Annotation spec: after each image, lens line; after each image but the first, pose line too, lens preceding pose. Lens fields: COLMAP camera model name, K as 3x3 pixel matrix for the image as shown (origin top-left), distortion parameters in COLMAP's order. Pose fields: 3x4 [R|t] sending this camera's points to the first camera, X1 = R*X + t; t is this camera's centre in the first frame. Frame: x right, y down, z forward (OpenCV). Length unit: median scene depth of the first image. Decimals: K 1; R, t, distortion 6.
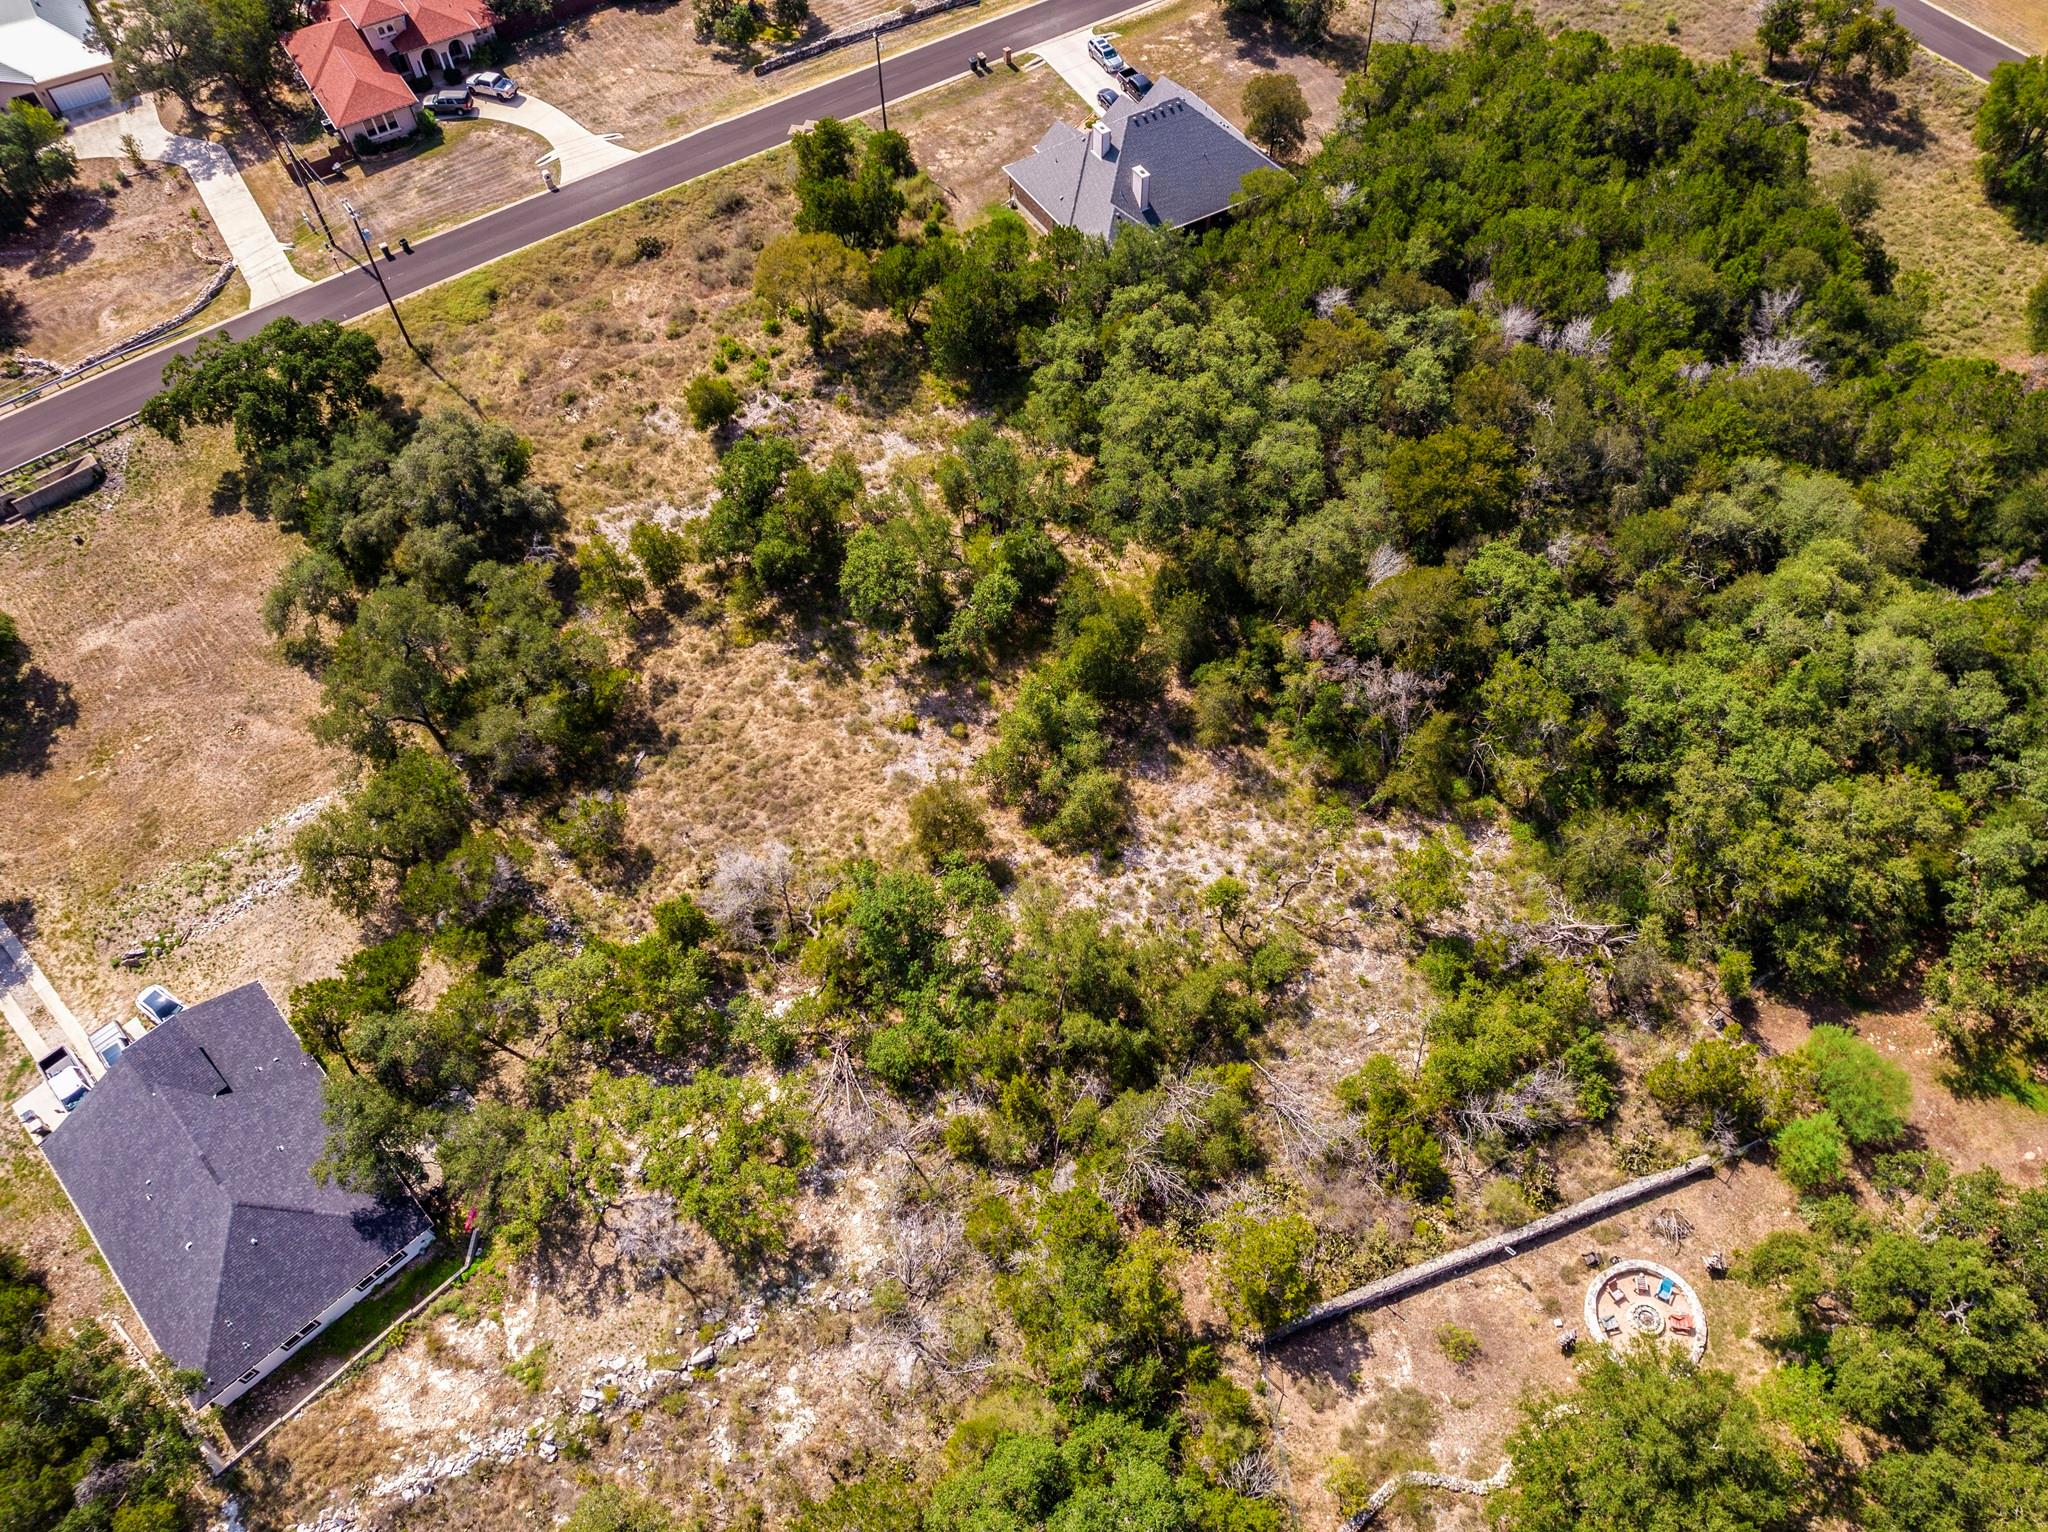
lens RADIAL K [[1480.6, 0, 1026.6], [0, 1480.6, 773.5], [0, 0, 1]] dist [-0.075870, 0.068395]
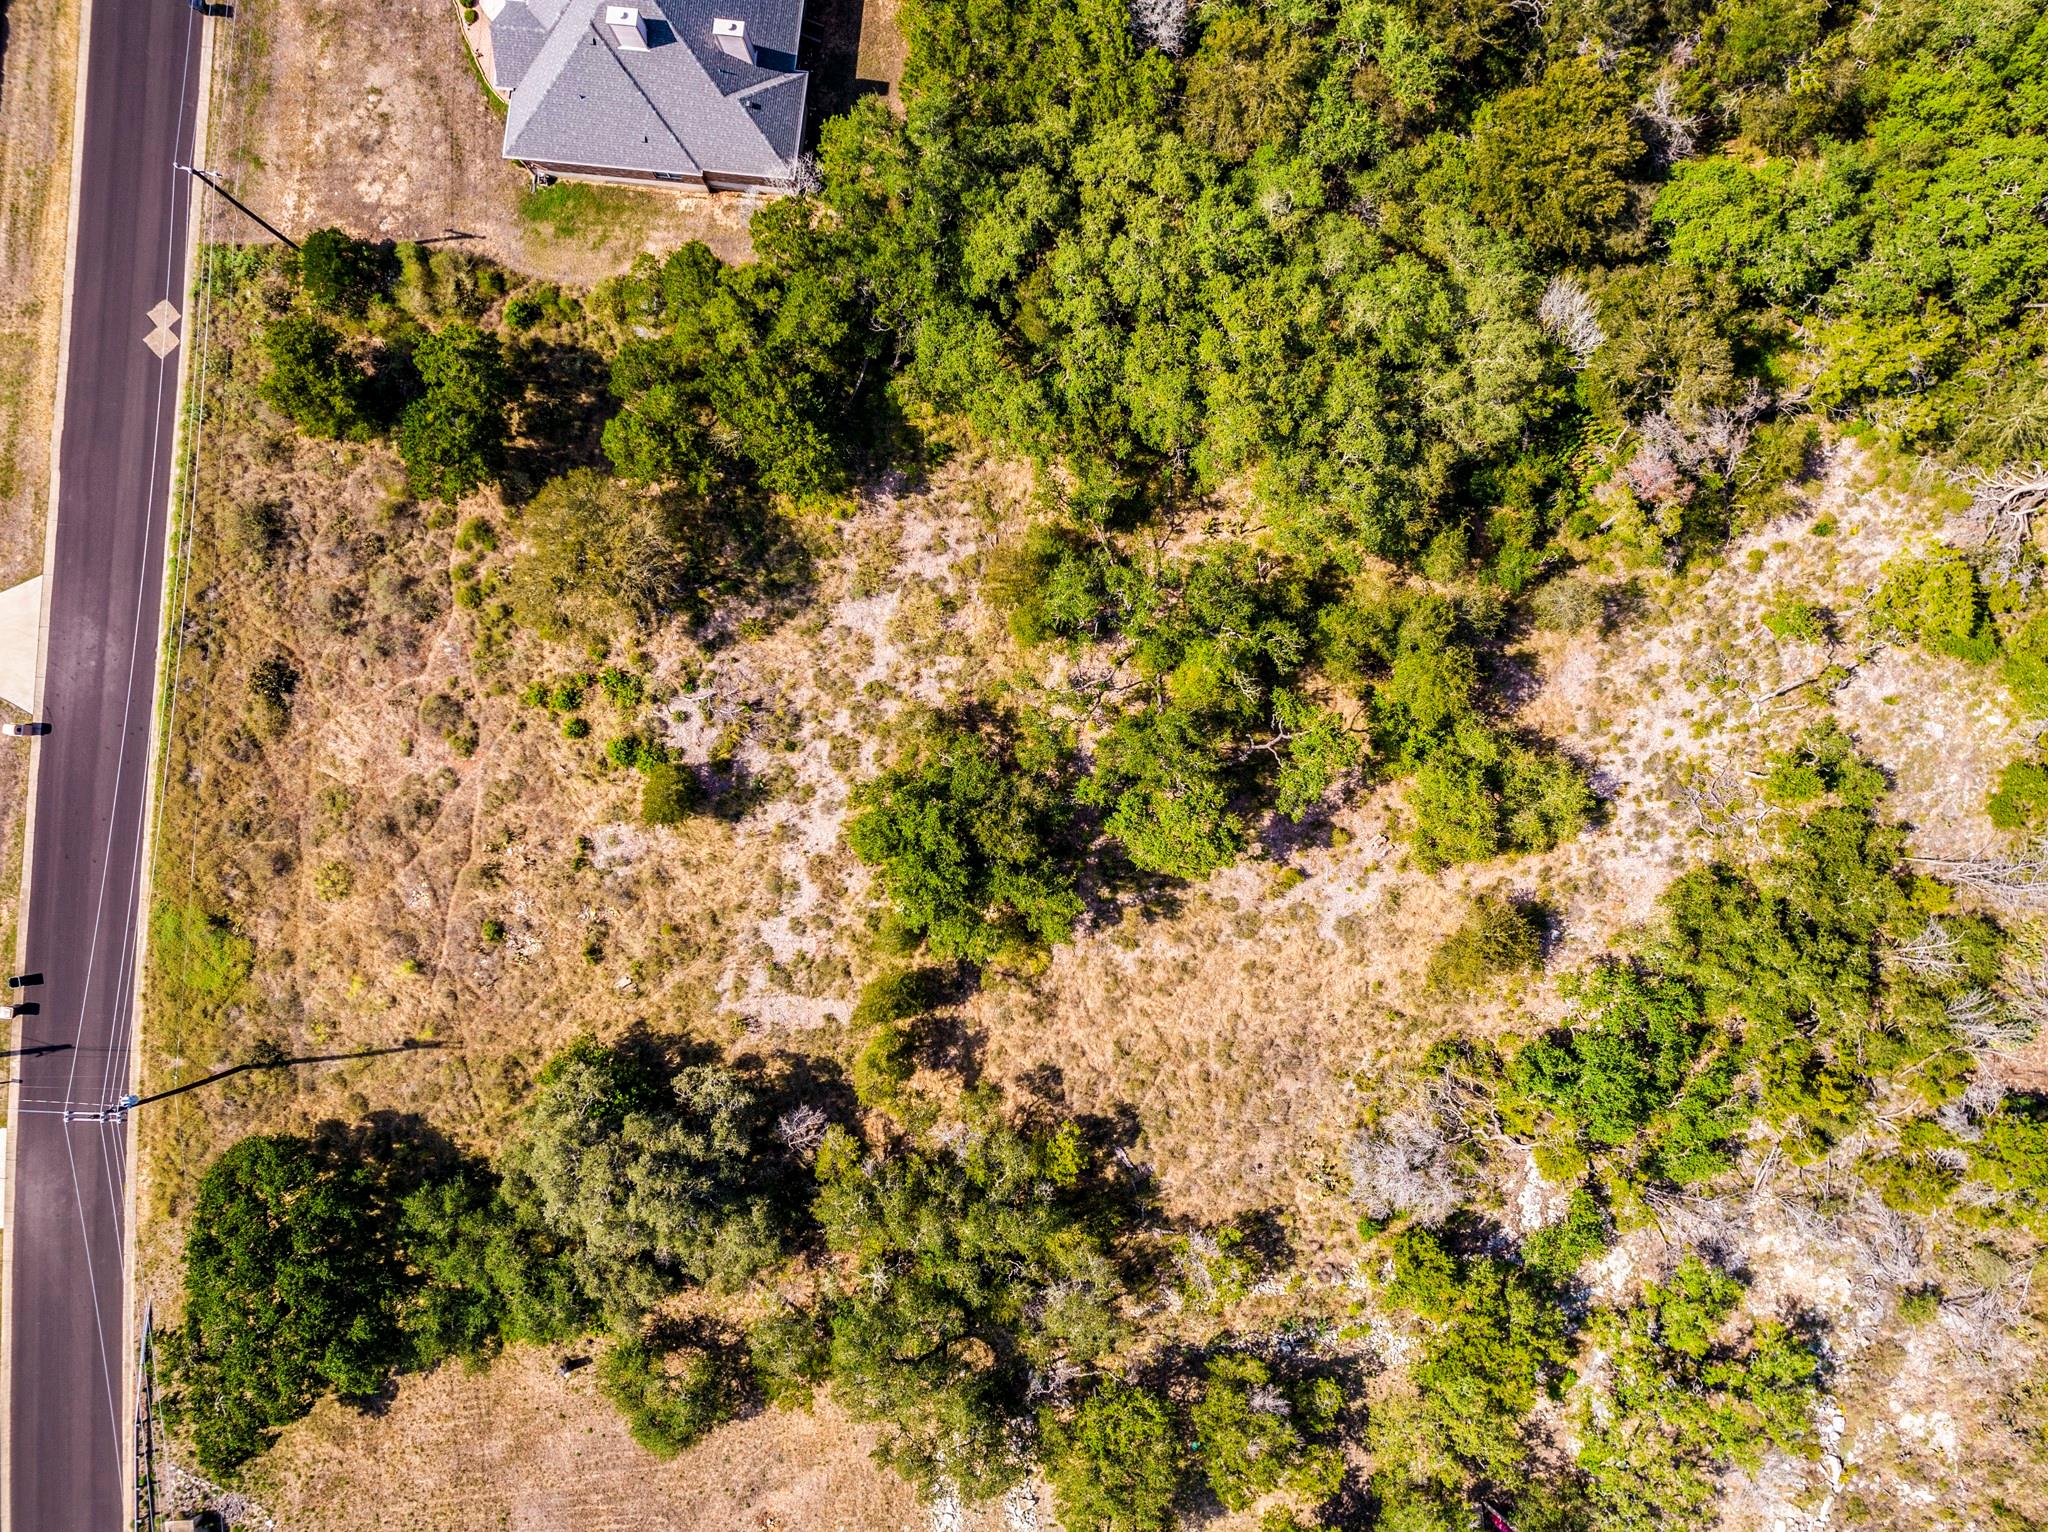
lens RADIAL K [[1480.6, 0, 1040.8], [0, 1480.6, 774.9], [0, 0, 1]] dist [-0.075870, 0.068395]
pose [[0.597498, -0.801444, 0.026164, -0.140978], [0.659566, 0.509757, 0.552377, -0.622195], [-0.456036, -0.312787, 0.833184, 0.397571]]
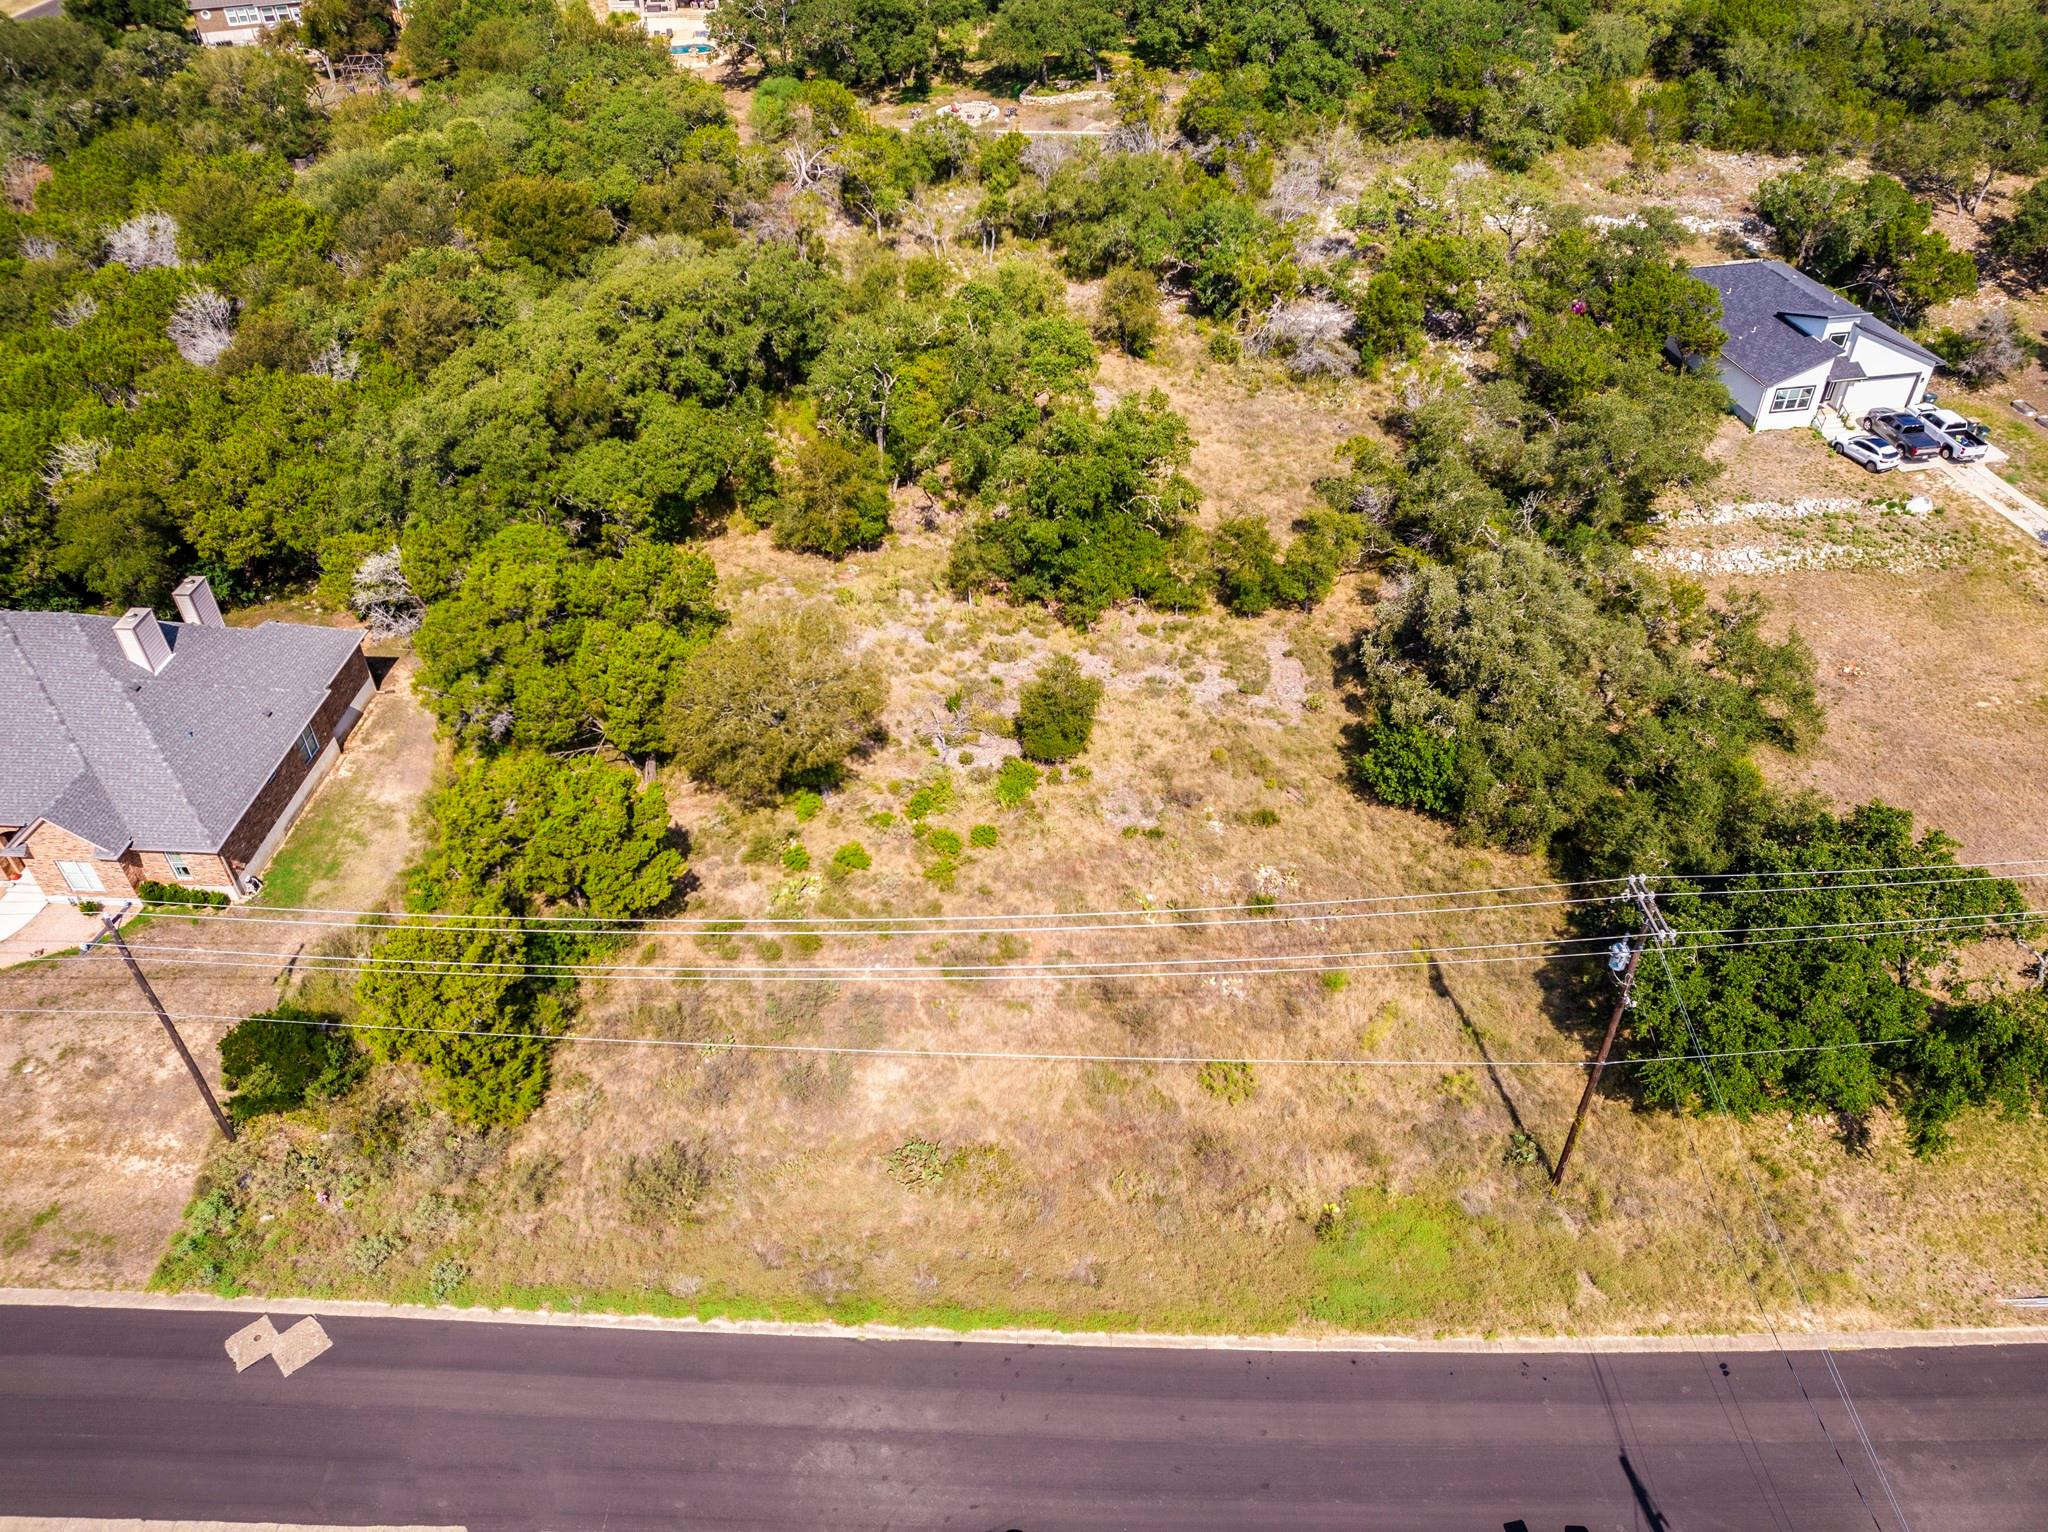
lens RADIAL K [[1480.6, 0, 1042.6], [0, 1480.6, 766.4], [0, 0, 1]] dist [-0.075870, 0.068395]
pose [[-0.836245, -0.322459, 0.443525, -0.566419], [0.466923, 0.005393, 0.884282, -0.921904], [-0.287536, 0.946568, 0.146054, 1.102028]]
